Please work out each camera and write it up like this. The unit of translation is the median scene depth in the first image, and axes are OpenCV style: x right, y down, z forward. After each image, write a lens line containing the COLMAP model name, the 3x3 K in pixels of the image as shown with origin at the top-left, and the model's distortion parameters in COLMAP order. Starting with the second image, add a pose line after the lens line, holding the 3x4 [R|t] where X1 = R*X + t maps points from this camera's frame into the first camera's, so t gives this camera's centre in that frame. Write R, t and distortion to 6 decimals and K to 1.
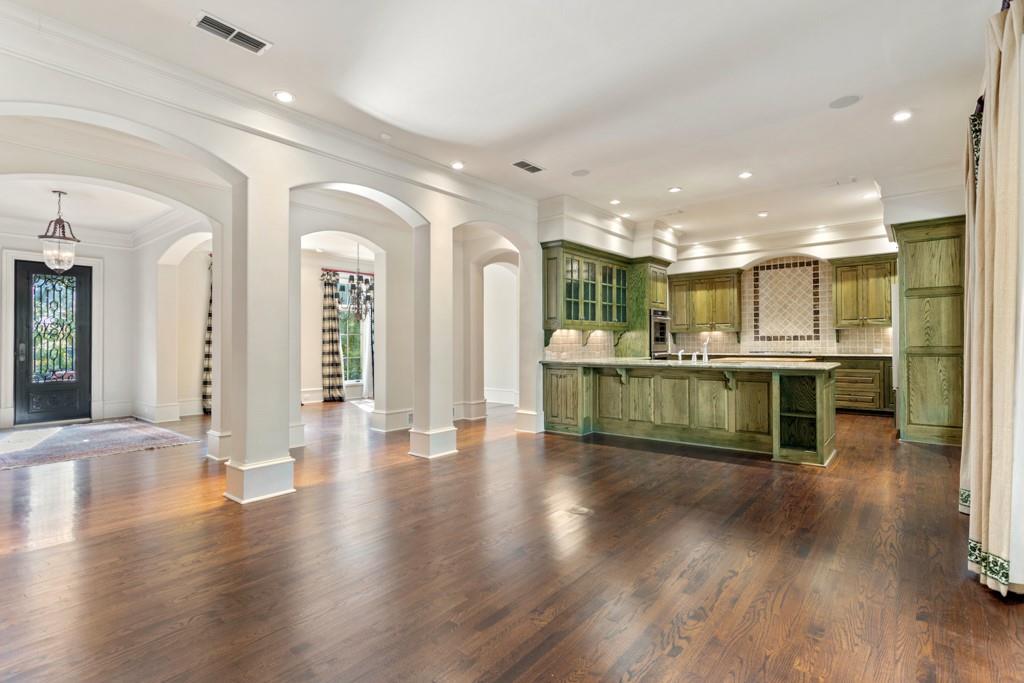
lens RADIAL K [[484.1, 0, 512.4], [0, 484.1, 343.1], [0, 0, 1]] dist [-0.000404, 0.000035]
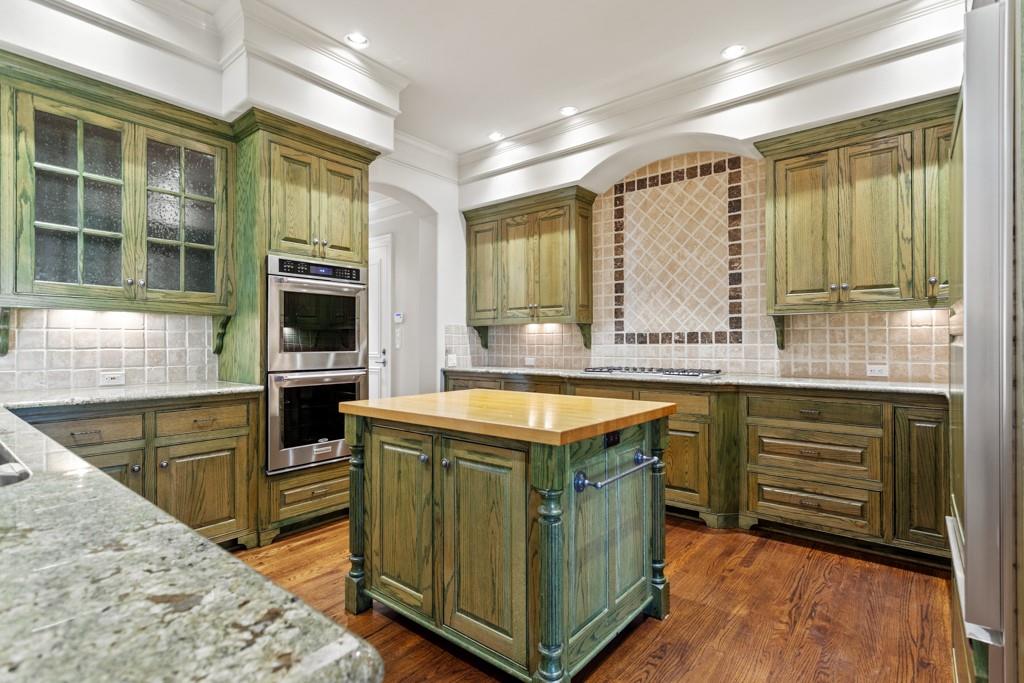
lens RADIAL K [[487.4, 0, 518.7], [0, 487.4, 344.5], [0, 0, 1]] dist [-0.000908, 0.001410]
pose [[0.999739, 0.005321, 0.022204, 0.460039], [-0.005330, 0.999986, 0.000343, -0.003988], [-0.022202, -0.000461, 0.999753, 0.616382]]
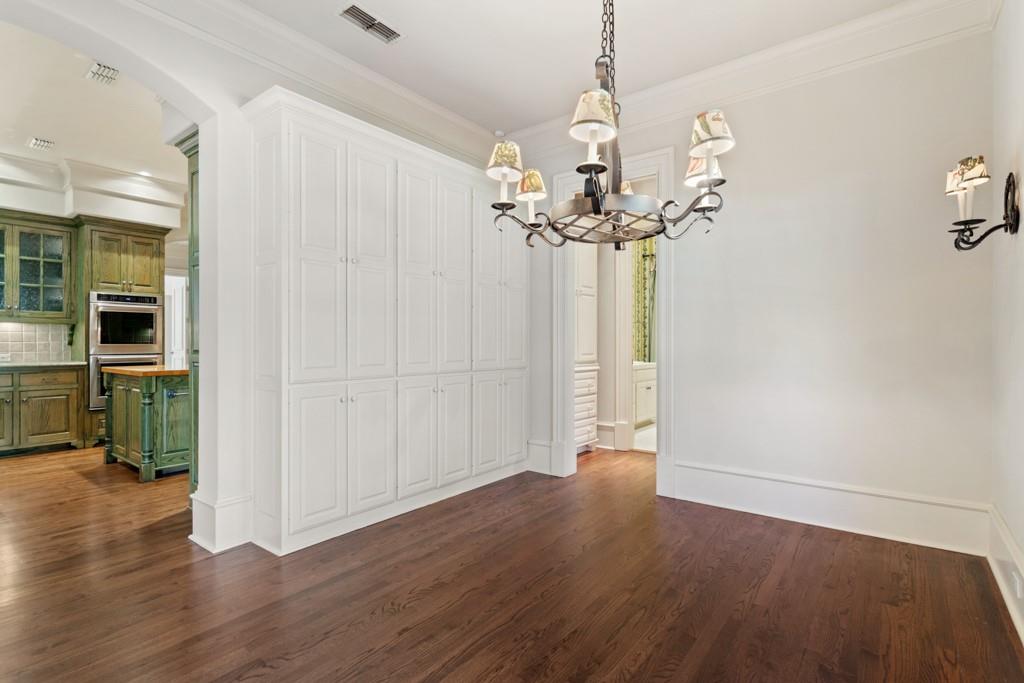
lens RADIAL K [[487.4, 0, 518.7], [0, 487.4, 344.5], [0, 0, 1]] dist [-0.000908, 0.001410]
pose [[0.998764, 0.007050, 0.049200, 0.880618], [-0.007160, 0.999972, 0.002061, -0.001945], [-0.049185, -0.002410, 0.998787, 0.244841]]
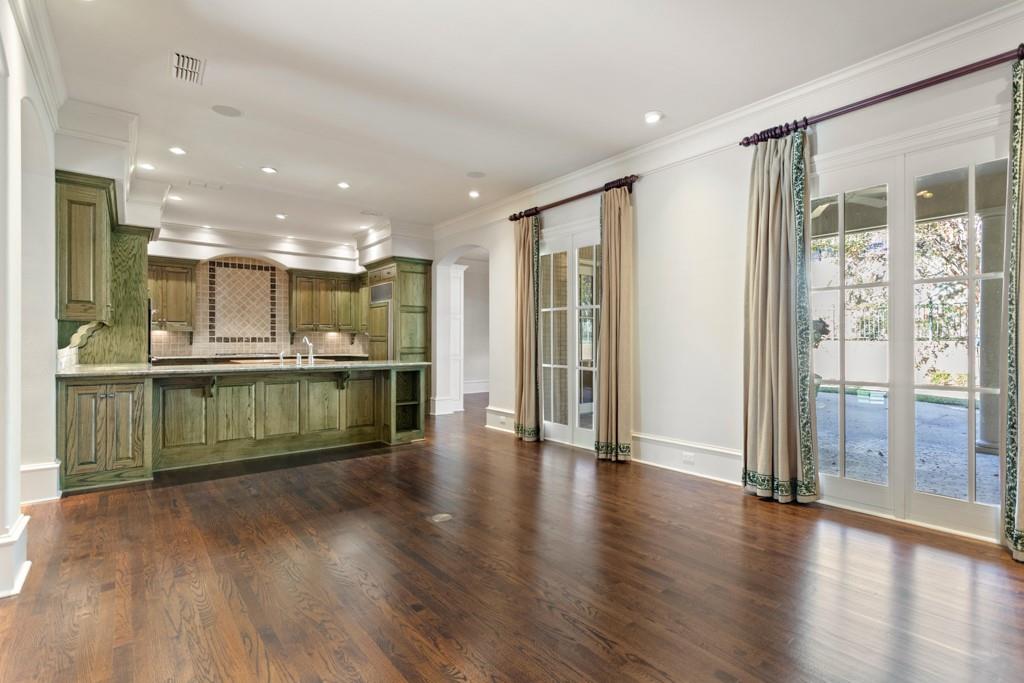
lens RADIAL K [[487.4, 0, 518.7], [0, 487.4, 344.5], [0, 0, 1]] dist [-0.000908, 0.001410]
pose [[0.205456, 0.005134, 0.978653, -0.327267], [-0.001809, 0.999987, -0.004866, 0.003626], [-0.978665, -0.000771, 0.205462, 0.276944]]
